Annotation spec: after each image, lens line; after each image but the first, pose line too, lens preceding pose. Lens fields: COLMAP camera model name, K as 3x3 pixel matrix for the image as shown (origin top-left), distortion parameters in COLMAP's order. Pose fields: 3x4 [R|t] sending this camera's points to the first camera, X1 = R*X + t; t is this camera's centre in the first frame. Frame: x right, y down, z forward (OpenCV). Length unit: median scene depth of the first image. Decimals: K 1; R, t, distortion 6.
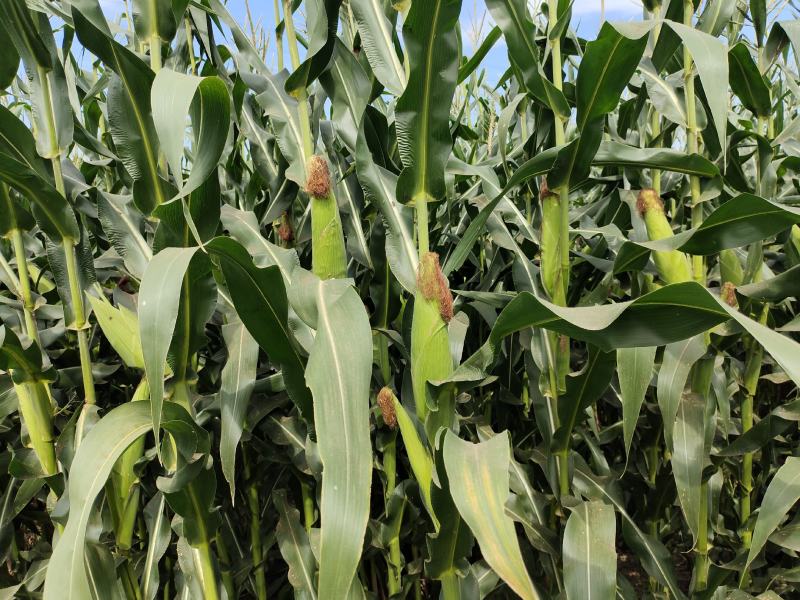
lens RADIAL K [[590.1, 0, 401.0], [0, 590.1, 301.0], [0, 0, 1]] dist [-0.006605, -0.003597]
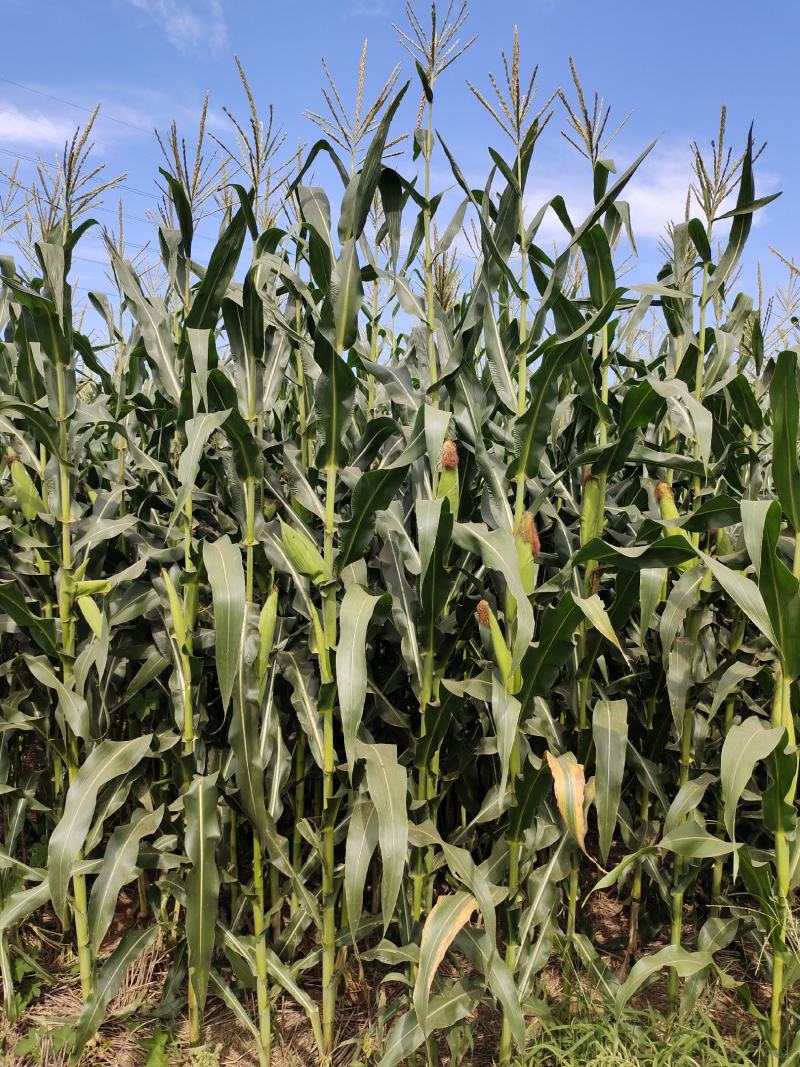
lens RADIAL K [[787.1, 0, 398.8], [0, 787.1, 533.7], [0, 0, 1]] dist [-0.006605, -0.003597]
pose [[0.992604, 0.093009, 0.078012, -0.289262], [-0.088076, 0.994026, -0.064459, 0.090142], [-0.083541, 0.057112, 0.994866, -0.681068]]
